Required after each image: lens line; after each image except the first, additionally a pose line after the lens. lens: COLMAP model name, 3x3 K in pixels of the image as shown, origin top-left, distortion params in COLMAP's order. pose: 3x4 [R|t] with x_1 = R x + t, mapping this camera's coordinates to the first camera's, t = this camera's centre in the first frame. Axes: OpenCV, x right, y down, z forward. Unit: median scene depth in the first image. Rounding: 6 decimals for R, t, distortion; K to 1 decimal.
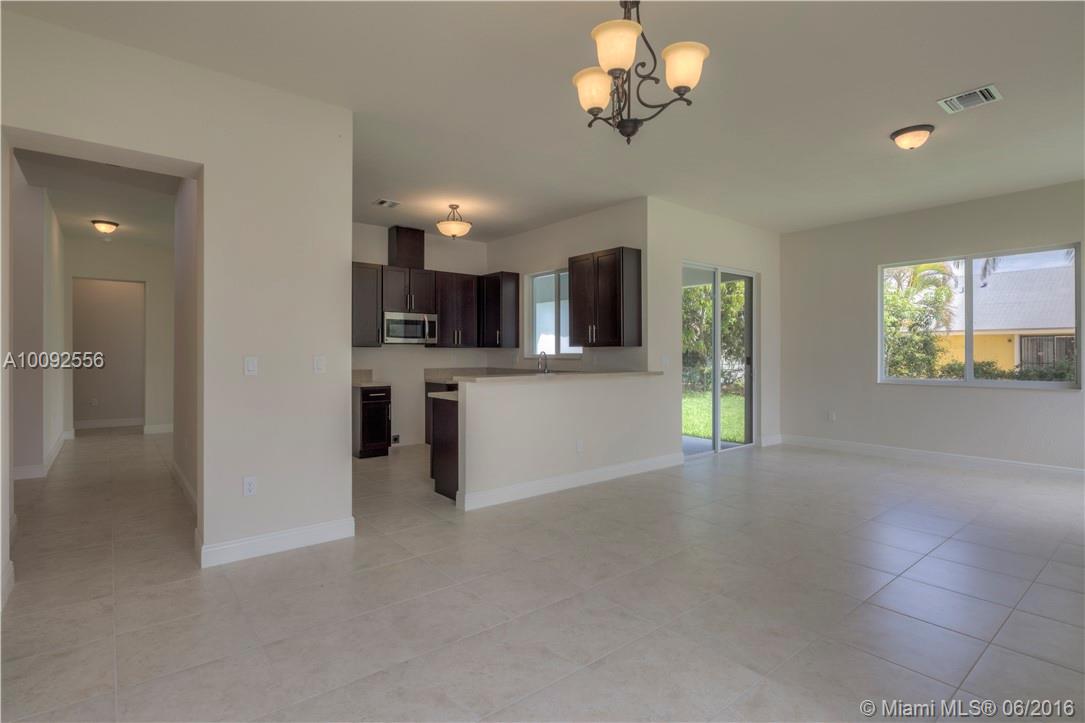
lens RADIAL K [[523.1, 0, 539.0], [0, 523.1, 355.6], [0, 0, 1]] dist [0.001296, -0.000690]
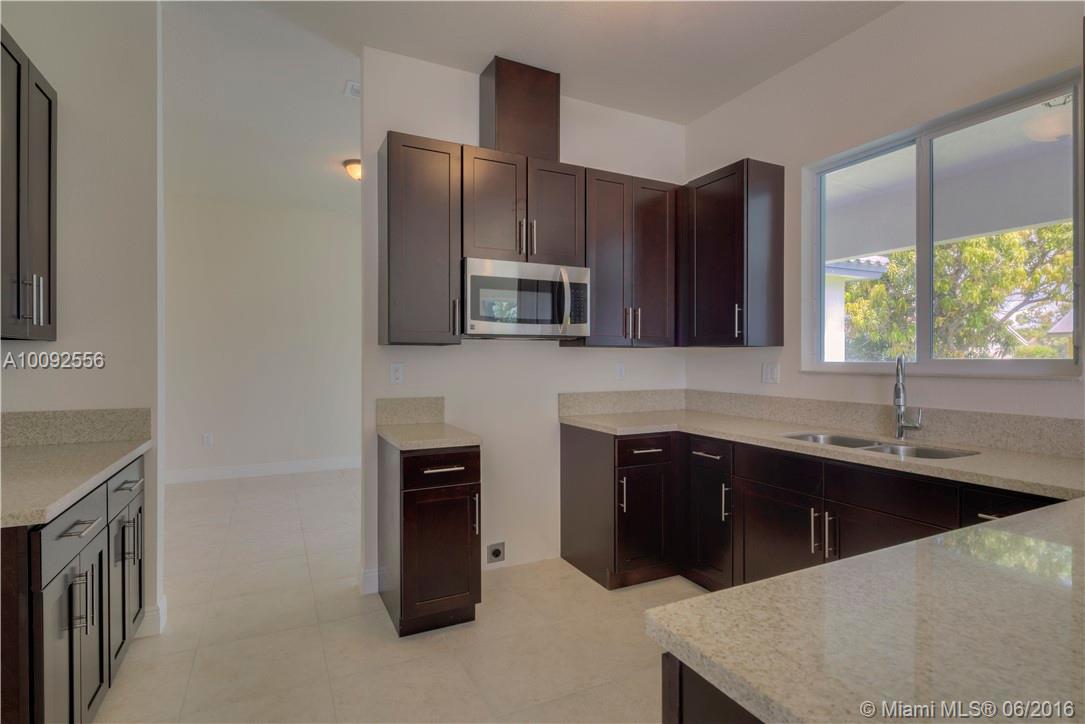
lens RADIAL K [[523.1, 0, 528.3], [0, 523.1, 362.5], [0, 0, 1]] dist [0.001296, -0.000690]
pose [[0.971204, 0.004087, -0.238215, -0.143916], [-0.002665, 0.999977, 0.006291, -0.004443], [0.238235, -0.005475, 0.971192, 0.581915]]
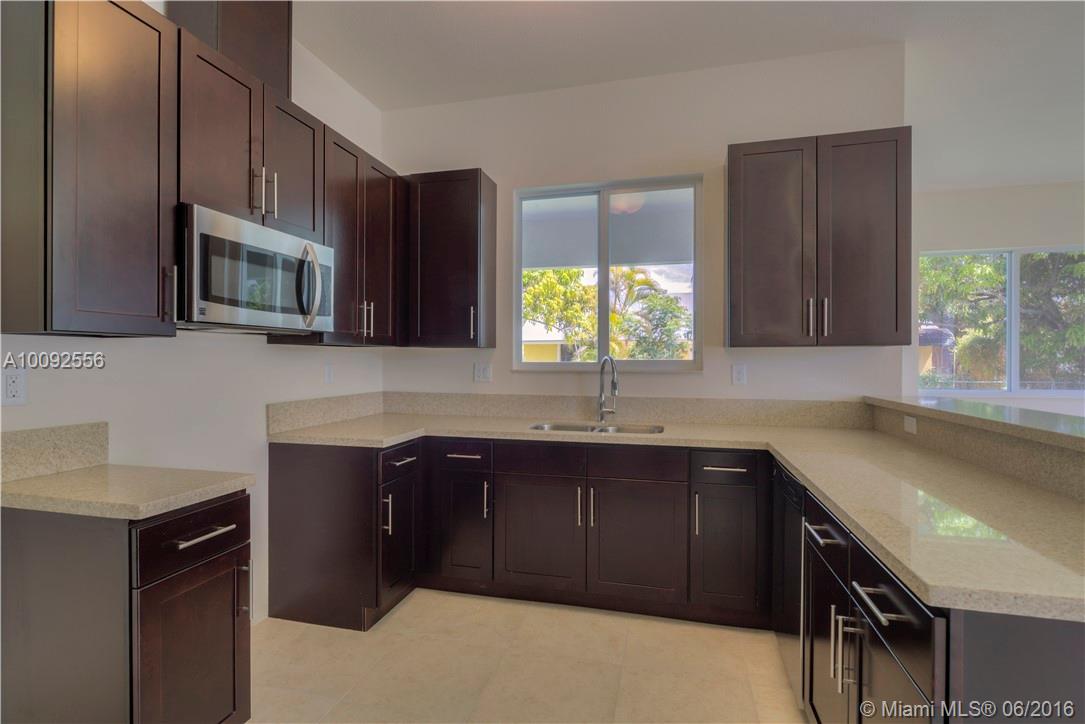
lens RADIAL K [[523.1, 0, 535.3], [0, 523.1, 360.7], [0, 0, 1]] dist [0.001296, -0.000690]
pose [[0.815627, 0.001128, 0.578577, -0.289901], [-0.002534, 0.999995, 0.001623, -0.005093], [-0.578573, -0.002790, 0.815626, 0.644813]]
